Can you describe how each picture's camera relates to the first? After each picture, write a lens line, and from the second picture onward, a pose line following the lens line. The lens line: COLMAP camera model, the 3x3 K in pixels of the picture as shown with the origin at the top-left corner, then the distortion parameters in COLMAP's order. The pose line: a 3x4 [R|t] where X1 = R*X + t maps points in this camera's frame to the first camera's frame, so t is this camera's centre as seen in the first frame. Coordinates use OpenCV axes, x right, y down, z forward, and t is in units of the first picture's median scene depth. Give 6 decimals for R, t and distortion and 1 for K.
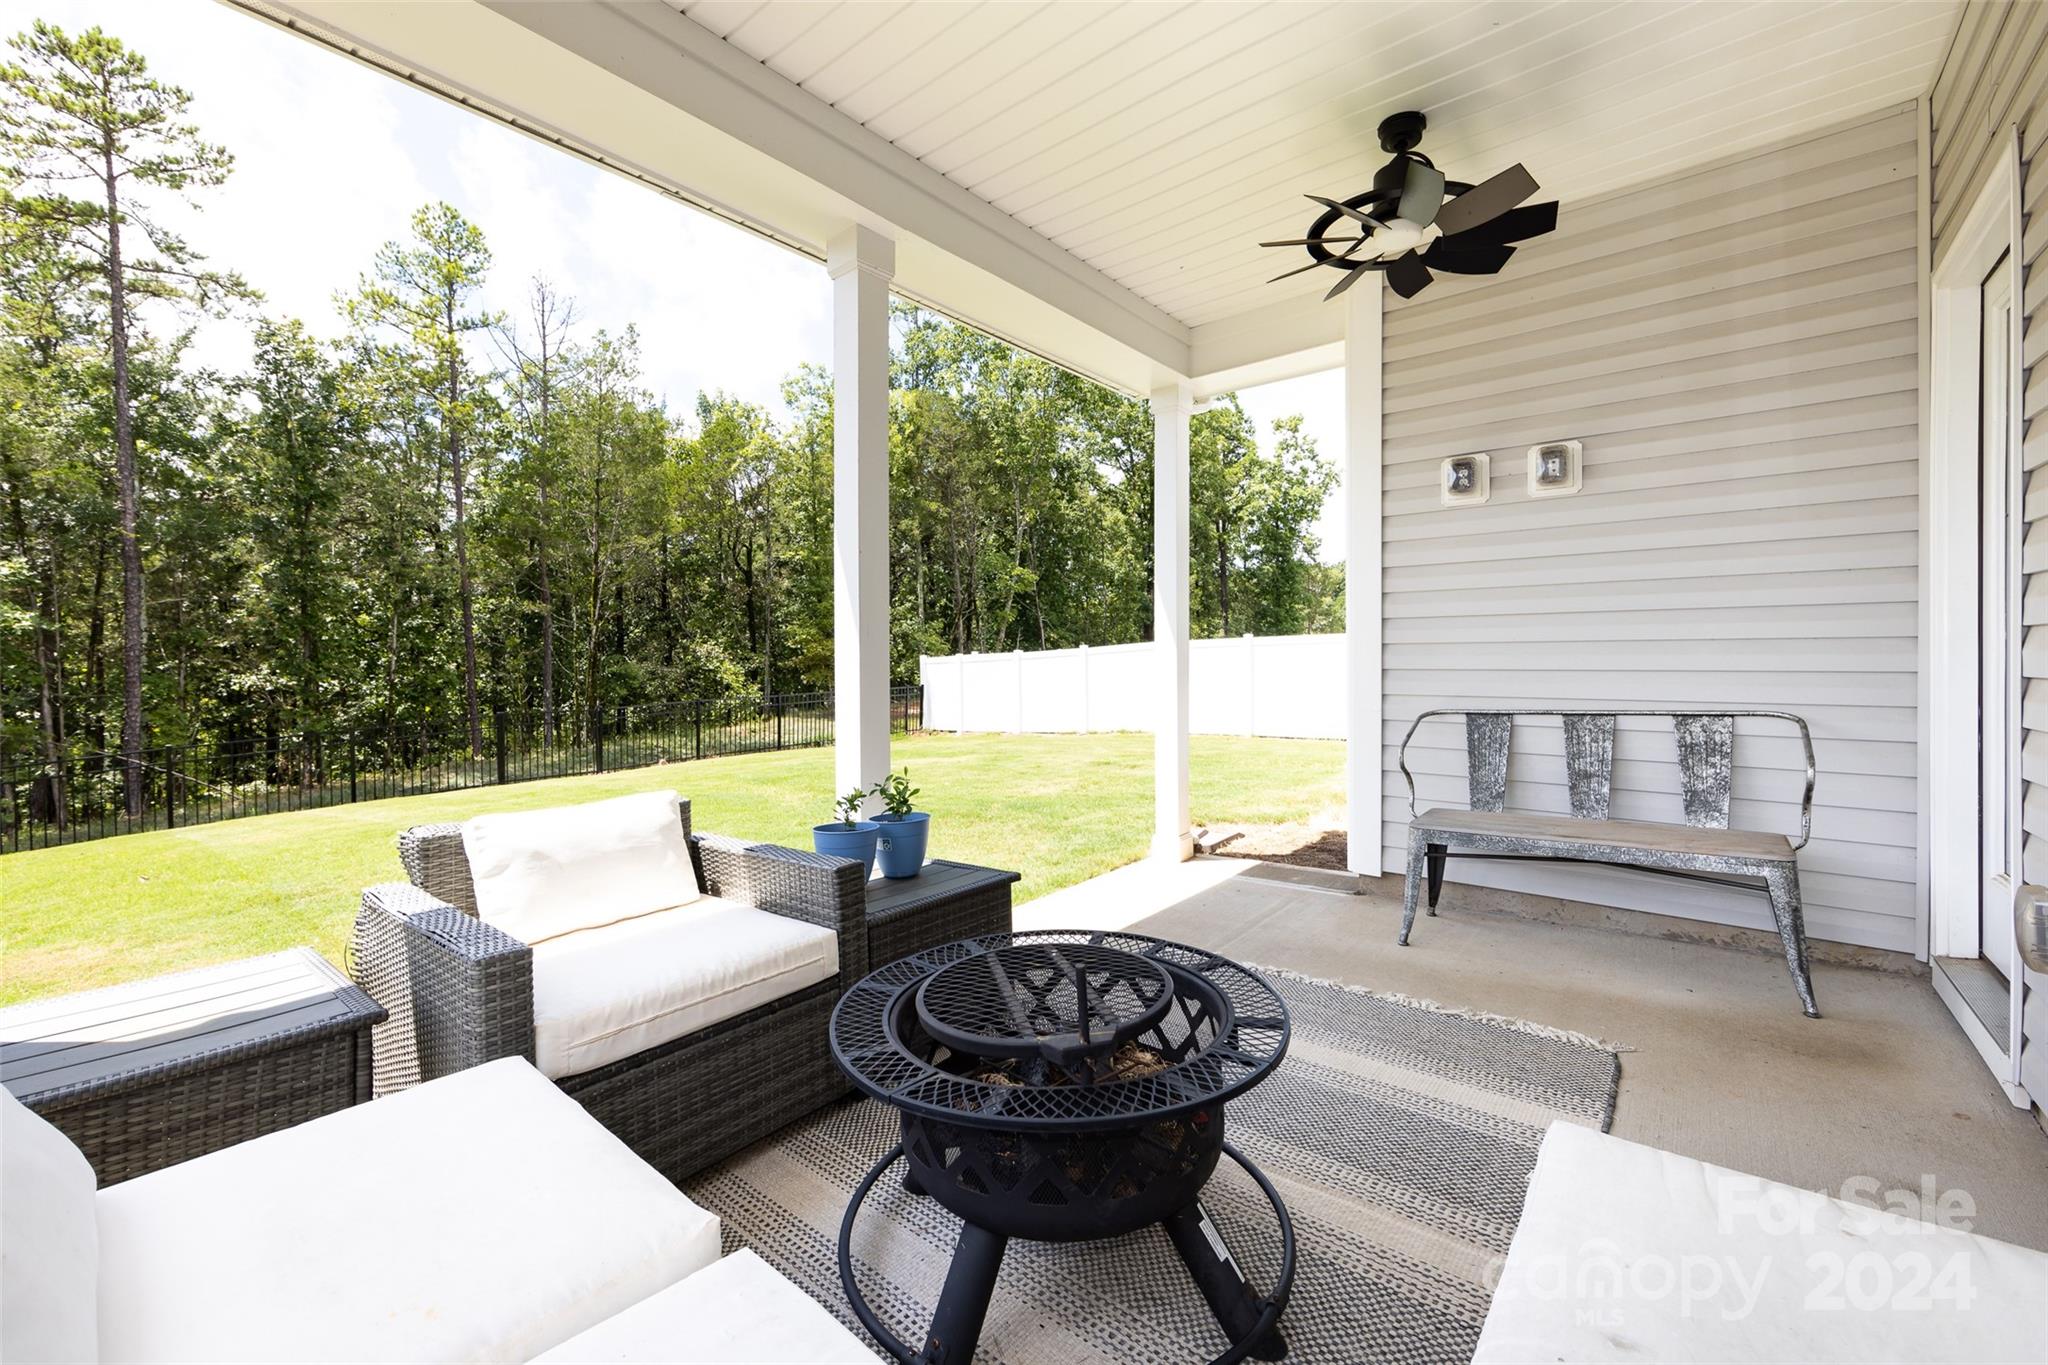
lens RADIAL K [[823.2, 0, 1018.1], [0, 823.2, 667.9], [0, 0, 1]] dist [-0.001291, -0.000310]
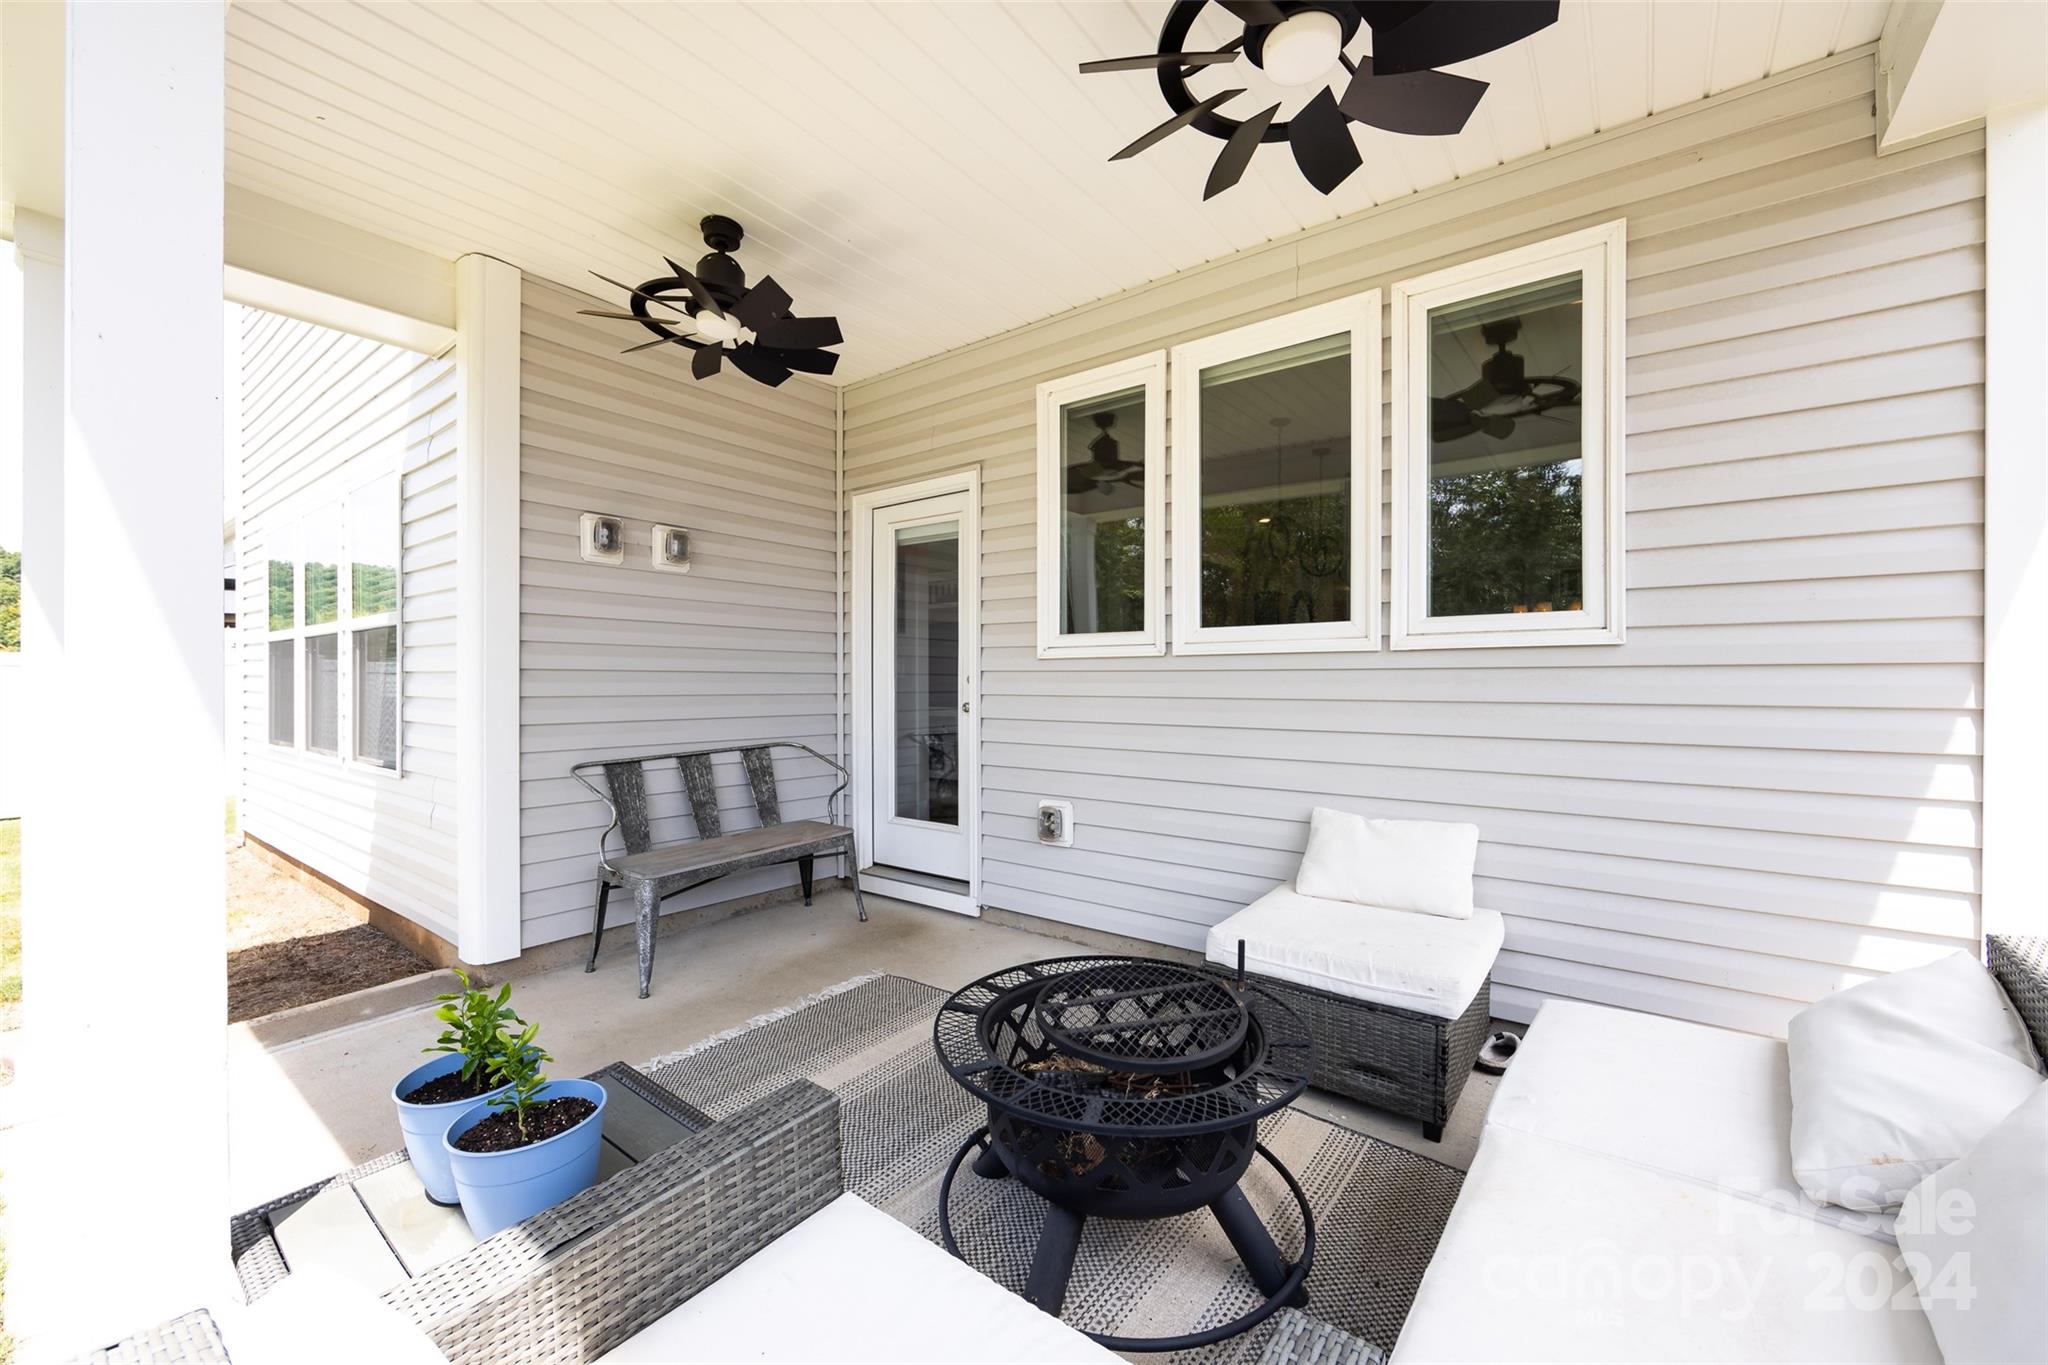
lens RADIAL K [[815.5, 0, 1023.6], [0, 815.5, 675.6], [0, 0, 1]] dist [-0.003044, -0.000133]
pose [[-0.034836, 0.010951, 0.999333, -0.559477], [0.011953, 0.999873, -0.010541, -0.044105], [-0.999322, 0.011578, -0.034962, 0.570209]]
